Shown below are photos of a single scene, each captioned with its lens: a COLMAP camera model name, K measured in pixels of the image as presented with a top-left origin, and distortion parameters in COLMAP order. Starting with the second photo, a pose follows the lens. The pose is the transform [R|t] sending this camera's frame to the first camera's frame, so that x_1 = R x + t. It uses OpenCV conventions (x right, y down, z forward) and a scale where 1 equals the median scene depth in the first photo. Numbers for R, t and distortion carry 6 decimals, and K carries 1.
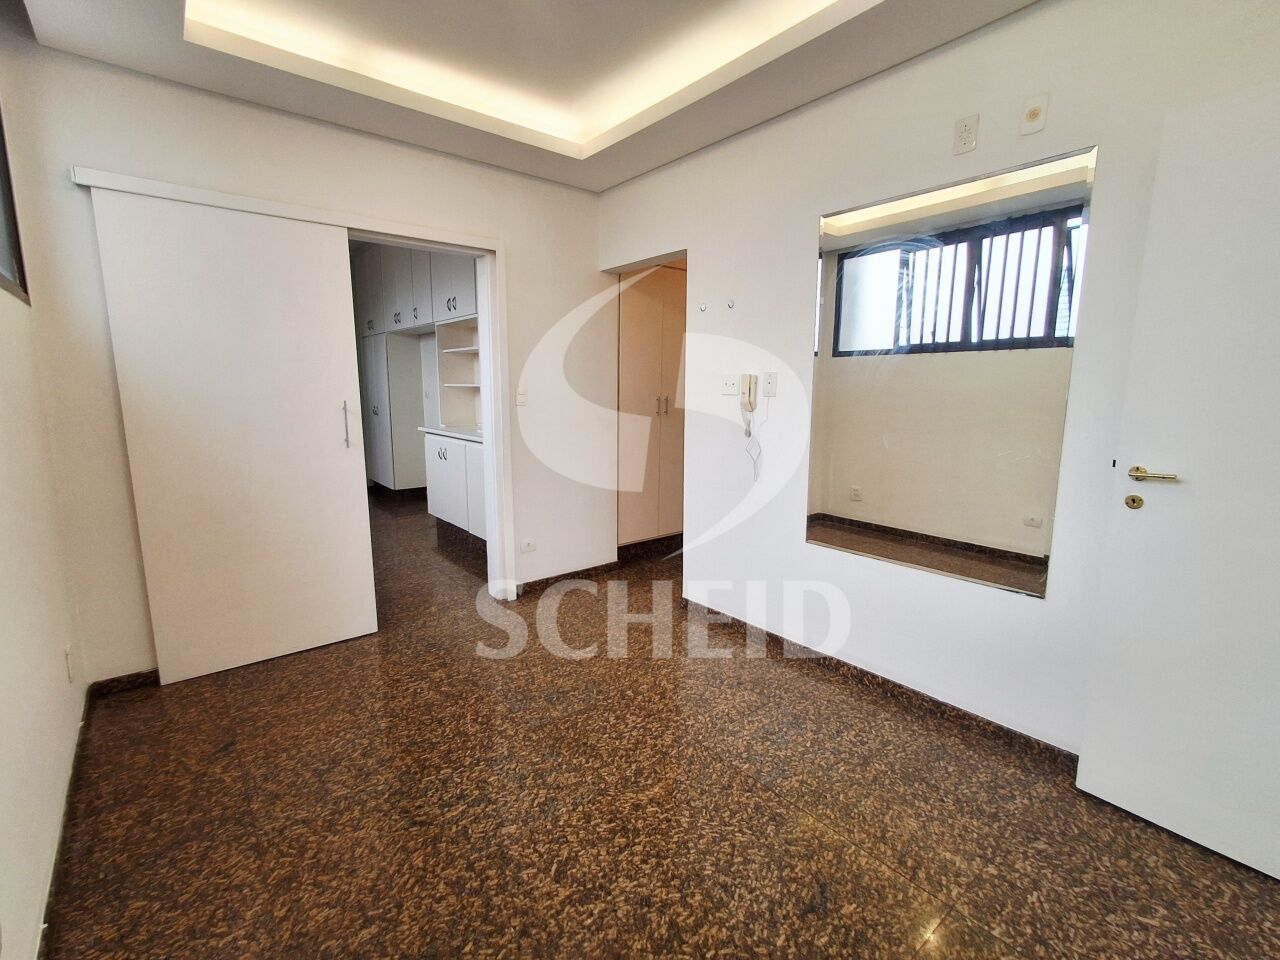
lens RADIAL K [[600.2, 0, 620.1], [0, 600.2, 481.0], [0, 0, 1]] dist [-0.002056, -0.001406]
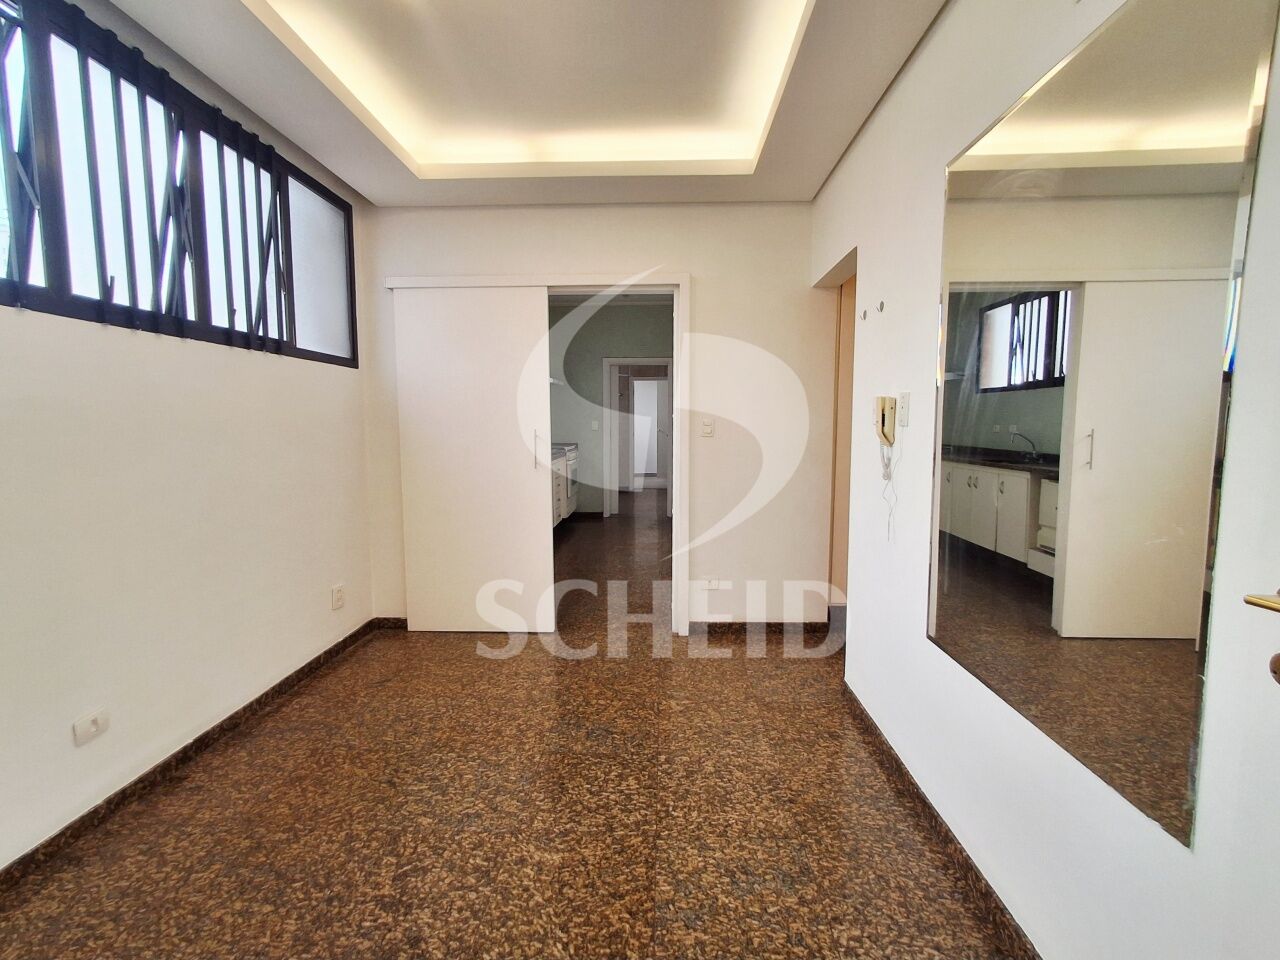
lens RADIAL K [[600.2, 0, 618.6], [0, 600.2, 477.3], [0, 0, 1]] dist [-0.002056, -0.001406]
pose [[0.742772, 0.057711, -0.667052, 0.645394], [-0.100661, 0.994580, -0.026040, -0.034538], [0.661934, 0.086488, 0.744556, 0.318204]]
